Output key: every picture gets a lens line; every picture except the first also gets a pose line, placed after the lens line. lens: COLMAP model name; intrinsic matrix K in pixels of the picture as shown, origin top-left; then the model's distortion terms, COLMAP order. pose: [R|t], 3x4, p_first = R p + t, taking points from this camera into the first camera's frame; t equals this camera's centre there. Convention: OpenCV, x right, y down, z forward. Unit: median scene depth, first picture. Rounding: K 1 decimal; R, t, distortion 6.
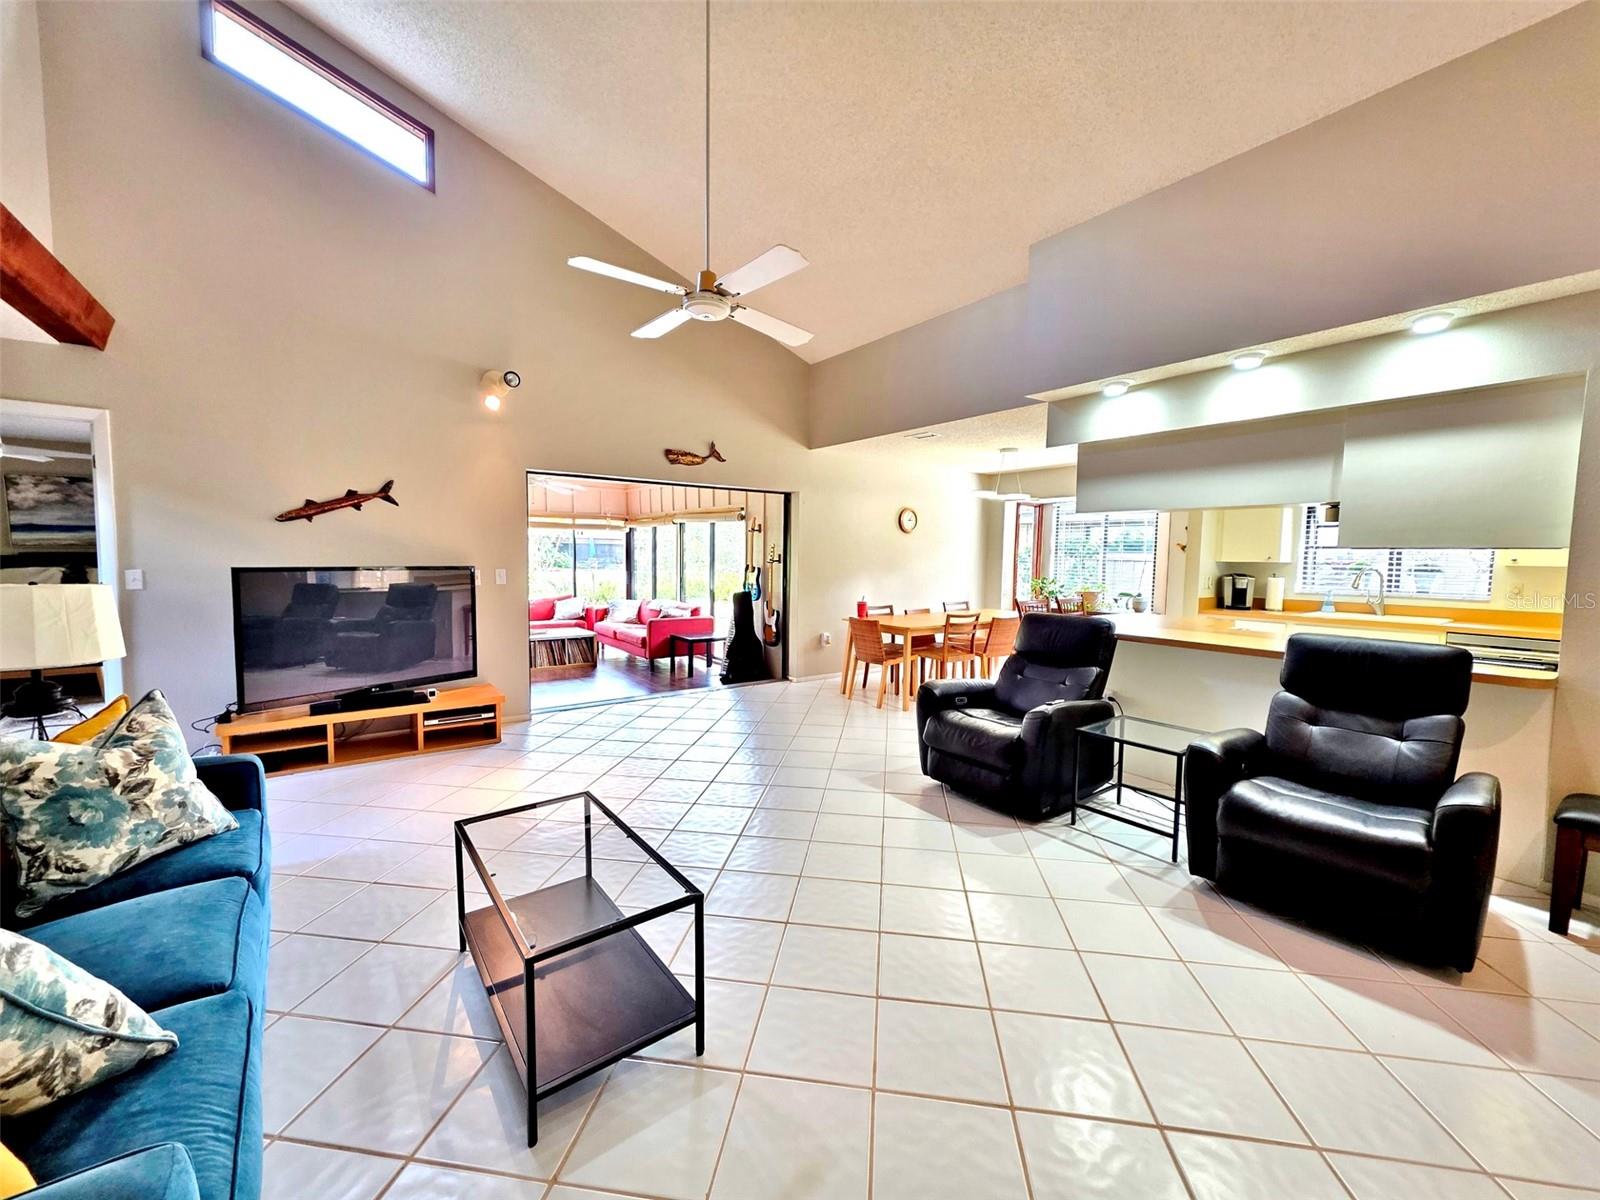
lens RADIAL K [[629.8, 0, 807.2], [0, 629.8, 597.2], [0, 0, 1]] dist [0.003264, 0.000048]
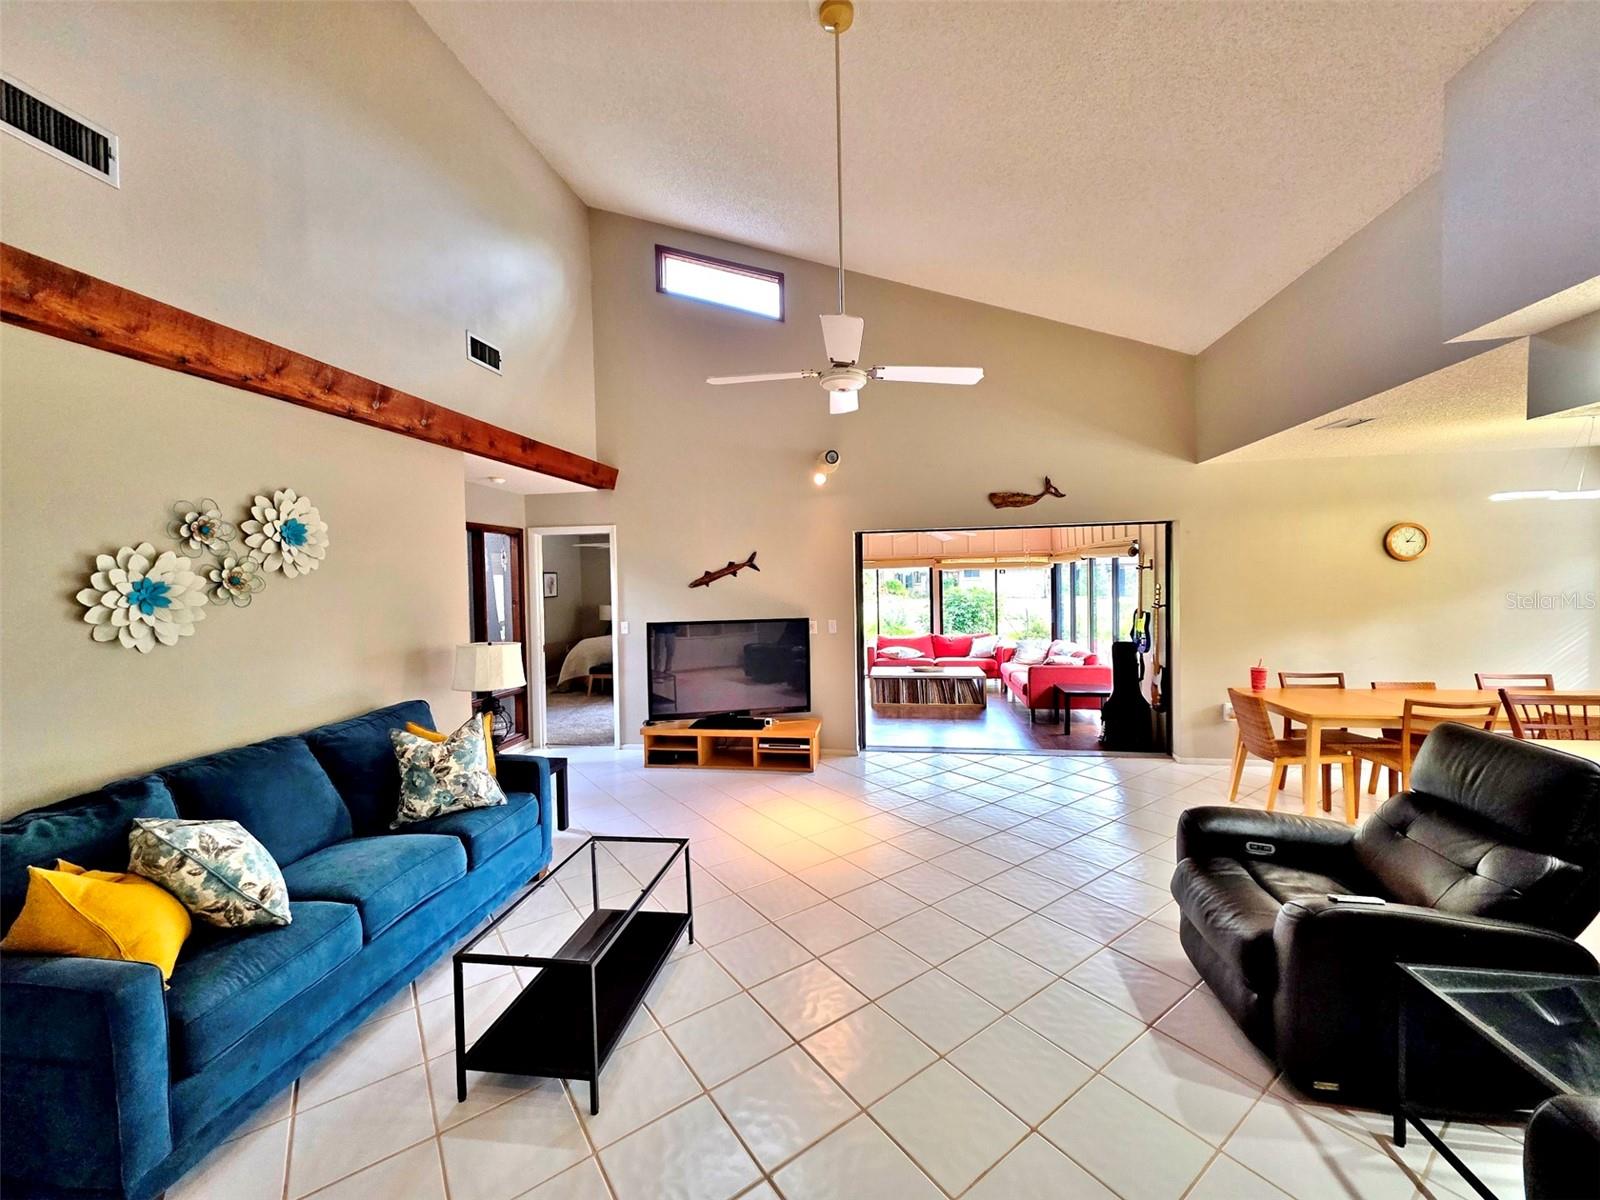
lens RADIAL K [[629.8, 0, 808.3], [0, 629.8, 598.2], [0, 0, 1]] dist [0.003264, 0.000048]
pose [[0.694775, -0.006074, -0.719202, 0.344379], [-0.020434, 0.999394, -0.028181, -0.056297], [0.718937, 0.034276, 0.694230, 0.186845]]
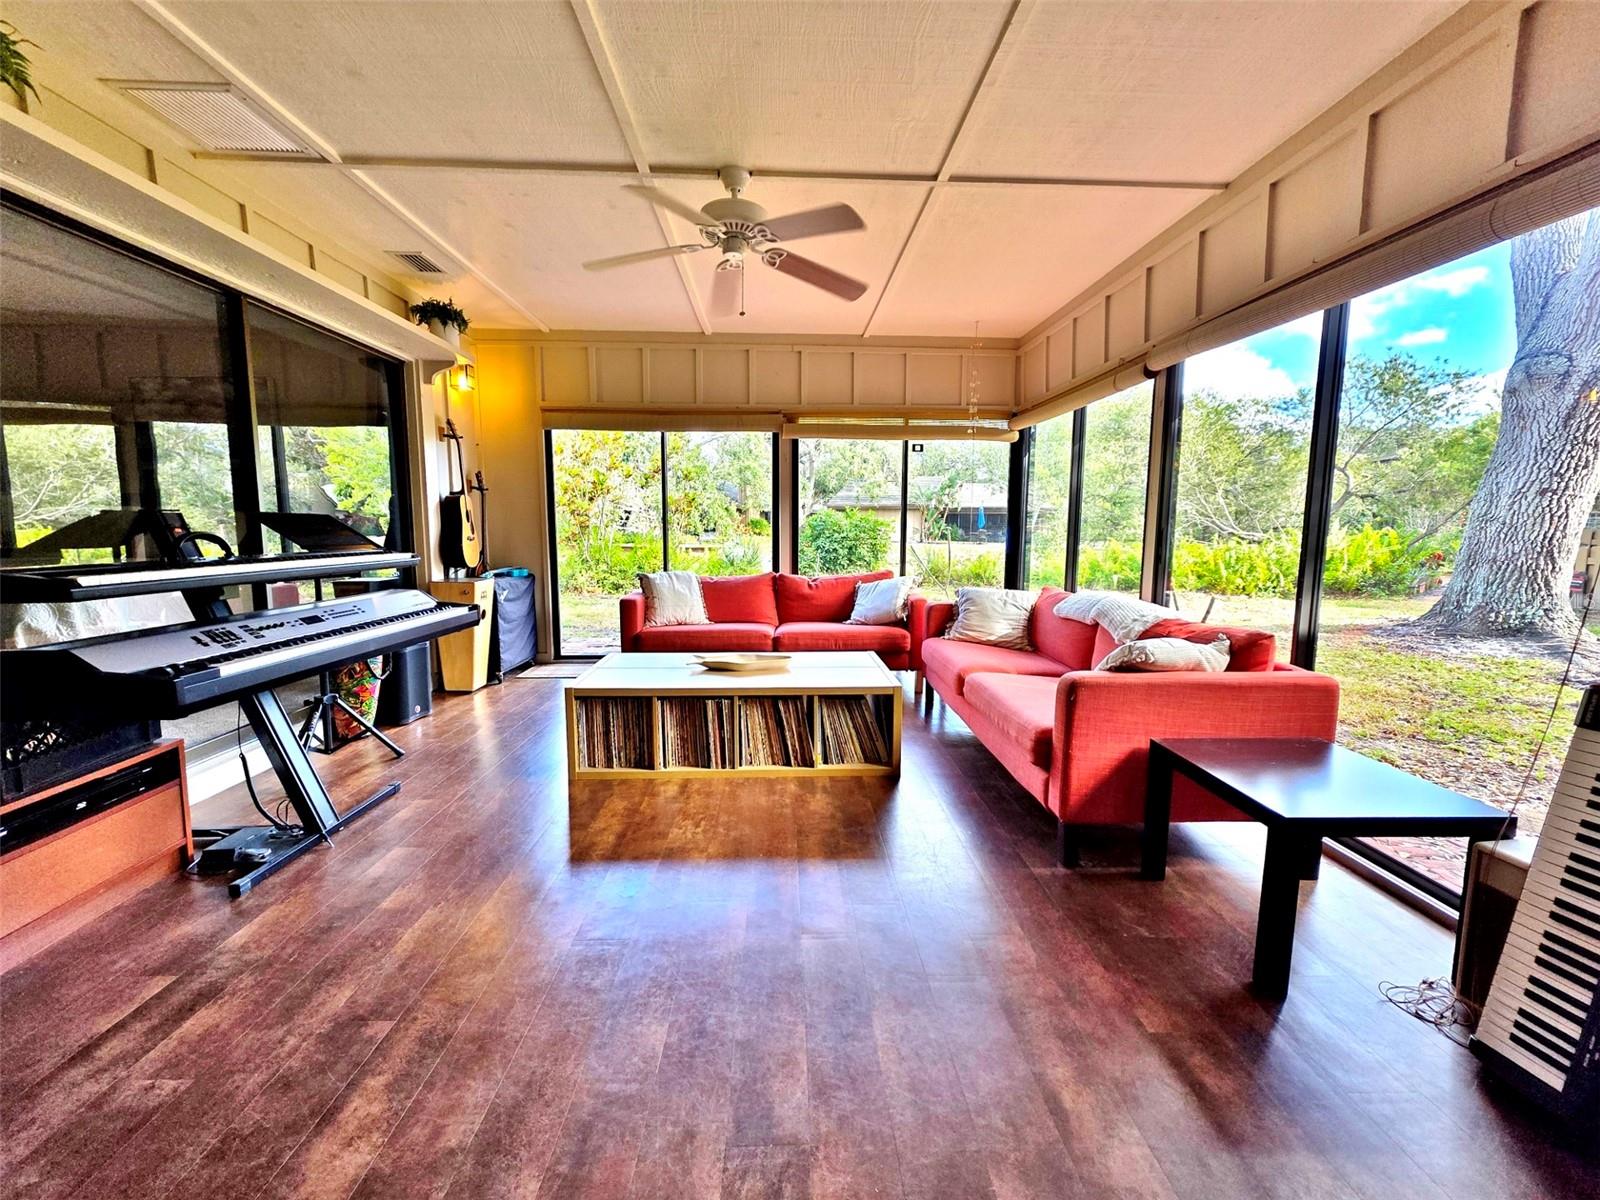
lens RADIAL K [[629.8, 0, 807.3], [0, 629.8, 596.2], [0, 0, 1]] dist [0.003264, 0.000048]
pose [[0.823151, 0.055936, -0.565061, -0.338502], [-0.034780, 0.998234, 0.048150, -0.012340], [0.566757, -0.019982, 0.823643, 1.259015]]
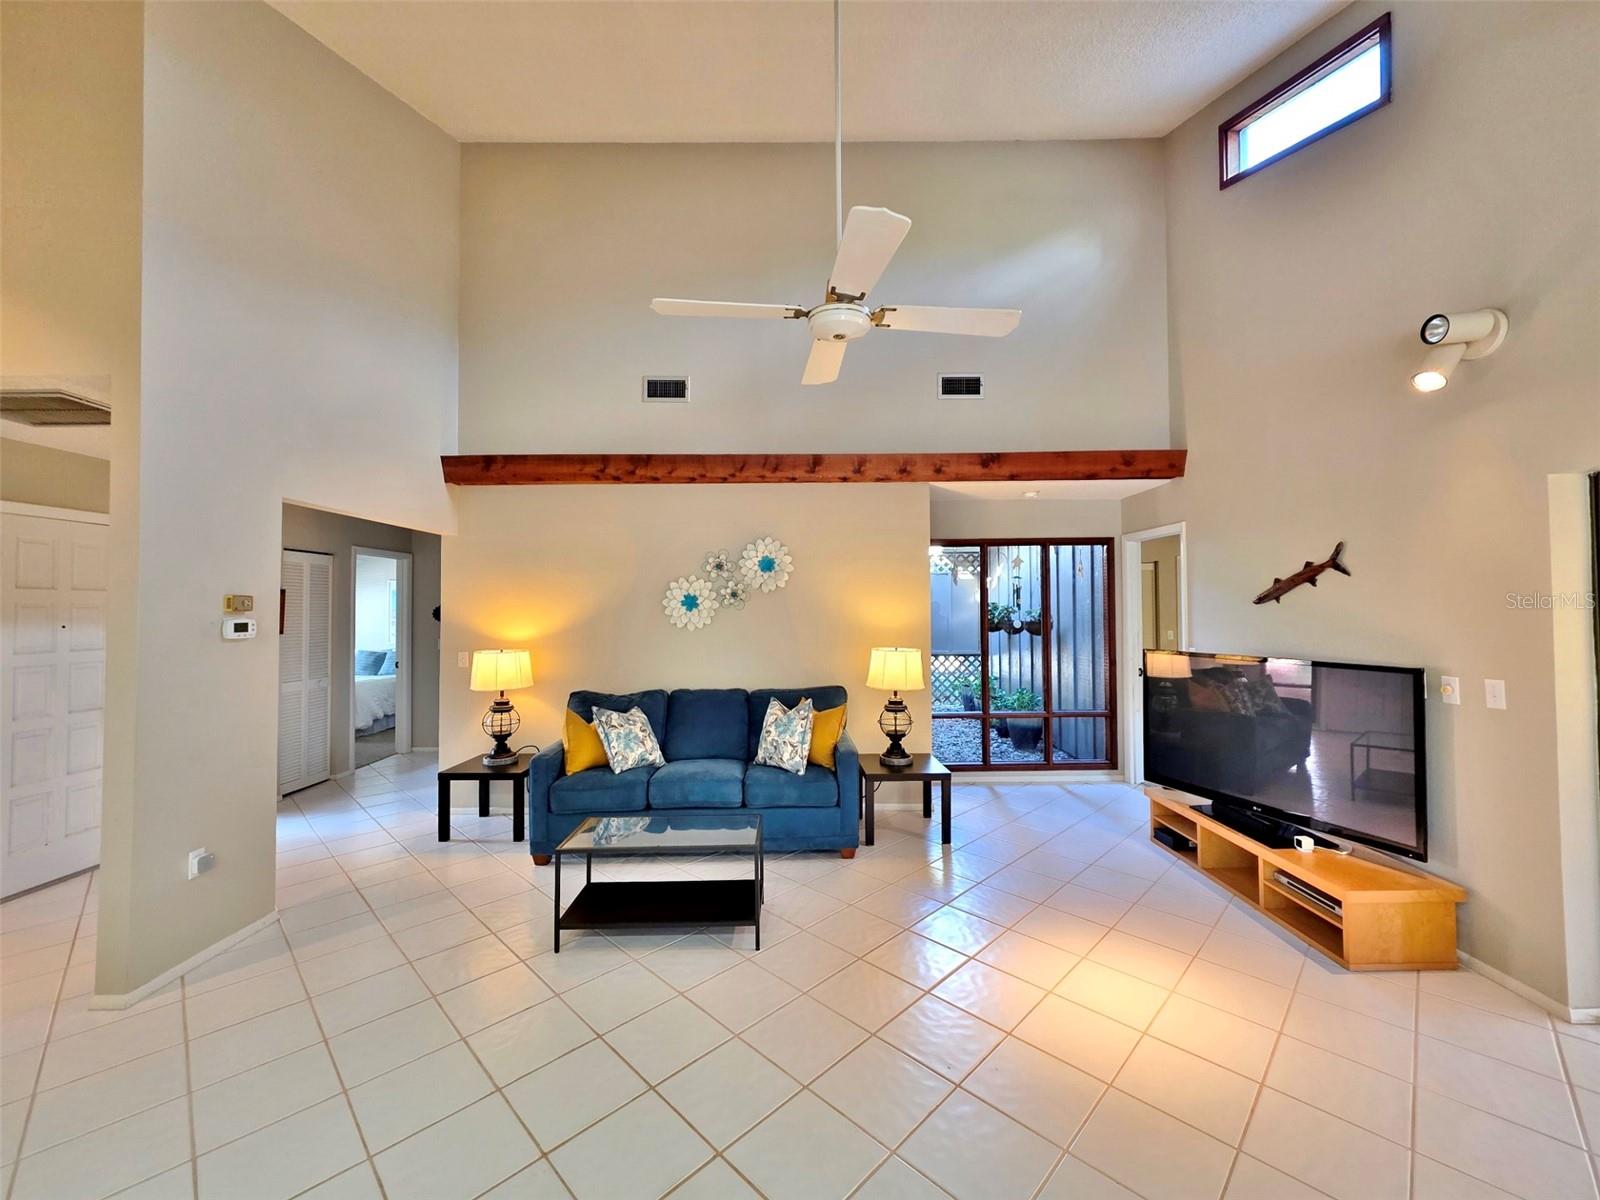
lens RADIAL K [[629.8, 0, 797.5], [0, 629.8, 598.9], [0, 0, 1]] dist [0.003264, 0.000048]
pose [[-0.604394, -0.021382, -0.796398, 0.301017], [-0.057732, 0.998187, 0.017013, -0.096122], [0.794591, 0.056260, -0.604533, 0.946722]]
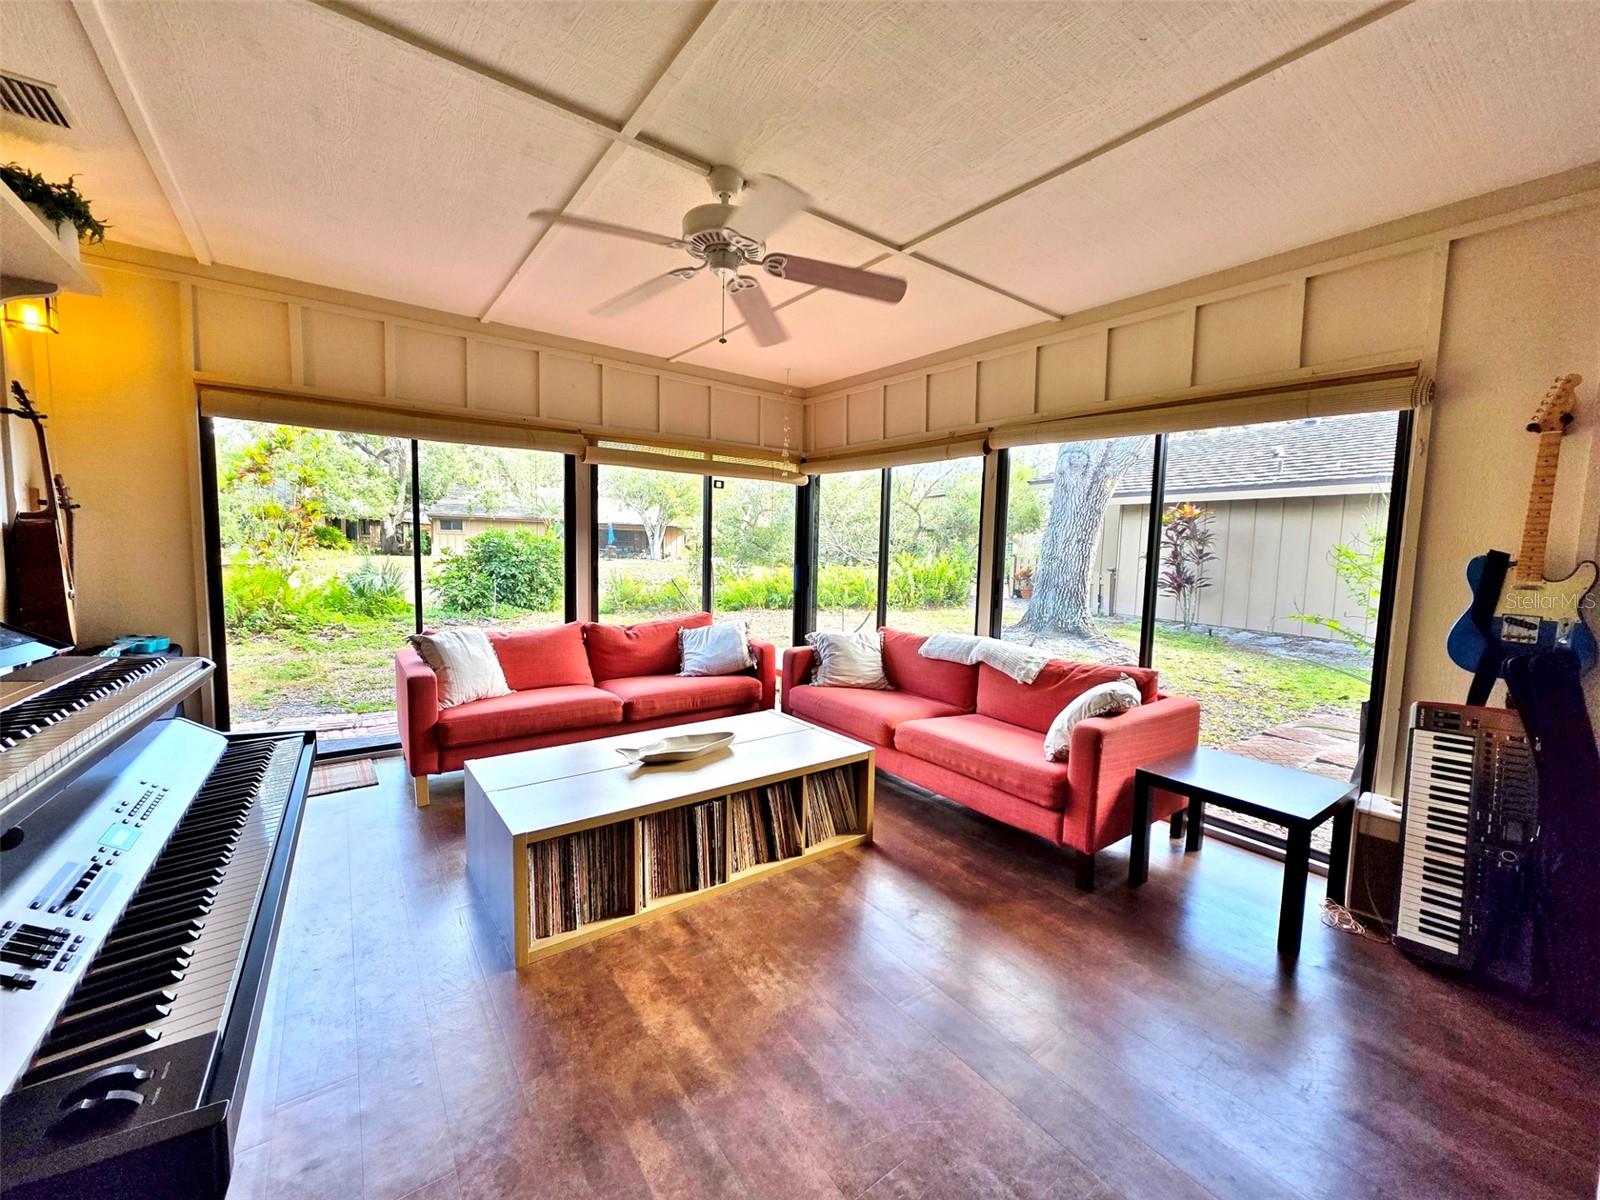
lens RADIAL K [[629.8, 0, 801.5], [0, 629.8, 597.5], [0, 0, 1]] dist [0.003264, 0.000048]
pose [[0.999882, 0.014877, -0.003706, -0.684167], [-0.014821, 0.999781, 0.014774, -0.052791], [0.003925, -0.014718, 0.999884, 1.212072]]
